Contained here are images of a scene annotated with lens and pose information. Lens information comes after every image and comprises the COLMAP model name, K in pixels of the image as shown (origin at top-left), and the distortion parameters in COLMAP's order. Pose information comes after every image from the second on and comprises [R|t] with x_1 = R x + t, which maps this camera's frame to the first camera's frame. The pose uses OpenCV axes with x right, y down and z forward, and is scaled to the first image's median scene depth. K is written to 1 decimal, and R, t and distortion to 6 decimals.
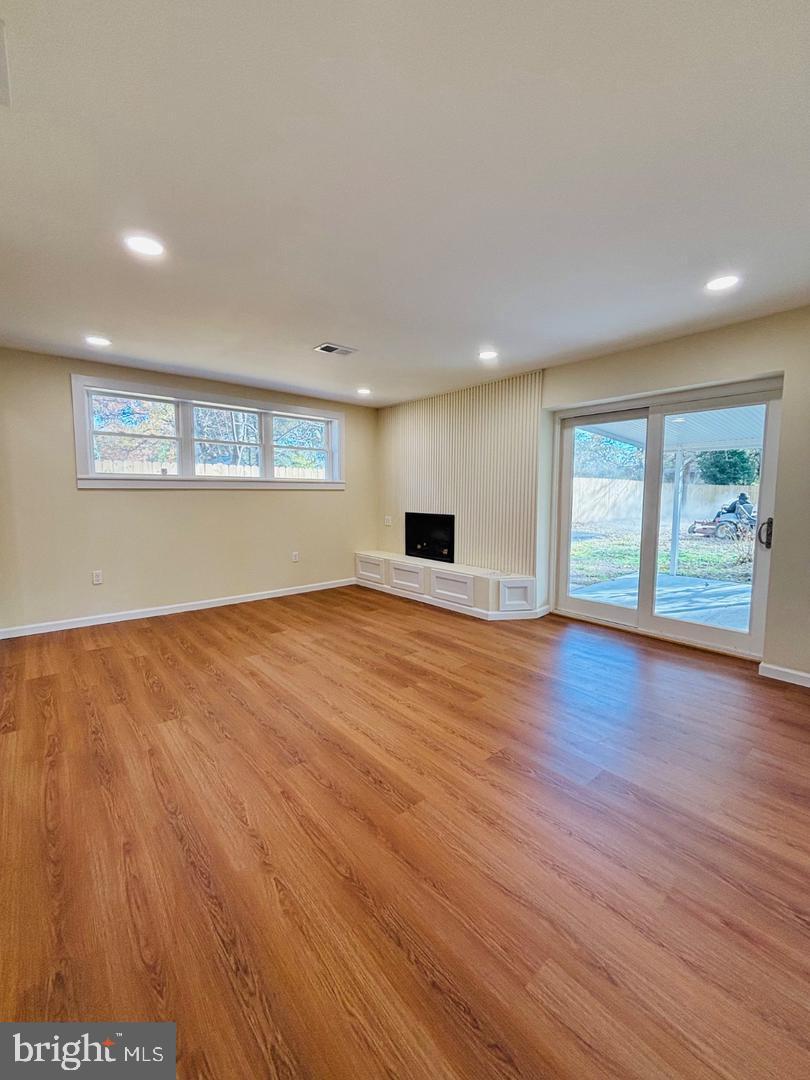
lens RADIAL K [[436.5, 0, 412.3], [0, 436.5, 533.8], [0, 0, 1]] dist [-0.004546, -0.001121]
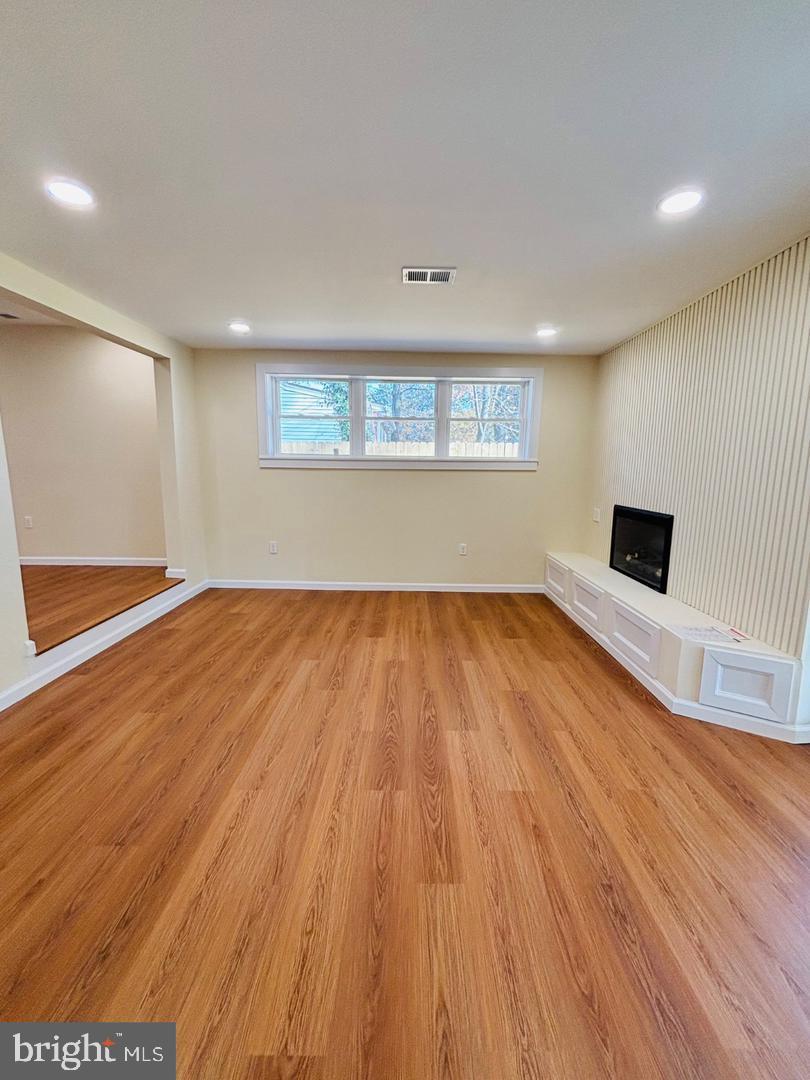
lens RADIAL K [[436.5, 0, 404.4], [0, 436.5, 538.3], [0, 0, 1]] dist [-0.004546, -0.001121]
pose [[0.752531, 0.113857, -0.648640, 0.265704], [-0.072451, 0.993276, 0.090296, -0.050576], [0.654559, -0.020956, 0.755720, 0.378182]]
